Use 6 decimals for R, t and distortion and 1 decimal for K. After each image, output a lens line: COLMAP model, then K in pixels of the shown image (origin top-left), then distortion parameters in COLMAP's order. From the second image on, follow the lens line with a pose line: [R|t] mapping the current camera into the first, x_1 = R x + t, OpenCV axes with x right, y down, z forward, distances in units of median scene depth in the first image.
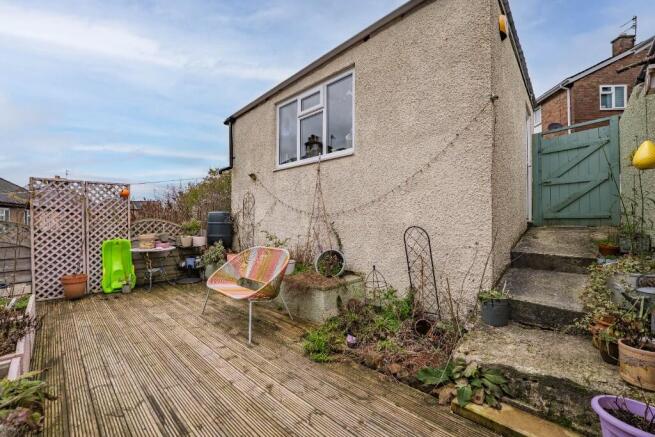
lens RADIAL K [[288.9, 0, 328.2], [0, 288.9, 218.5], [0, 0, 1]] dist [0.000791, 0.000048]
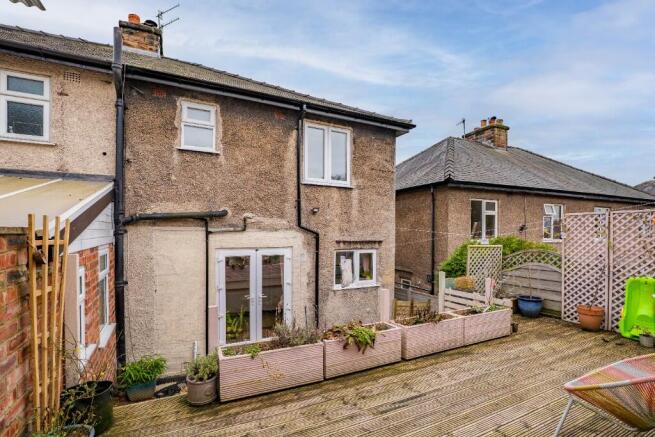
lens RADIAL K [[283.5, 0, 337.3], [0, 283.5, 233.0], [0, 0, 1]] dist [0.000803, -0.000189]
pose [[-0.322628, 0.006843, -0.946501, 0.371599], [0.003253, 0.999976, 0.006121, -0.074829], [0.946520, -0.001104, -0.322642, 0.493003]]
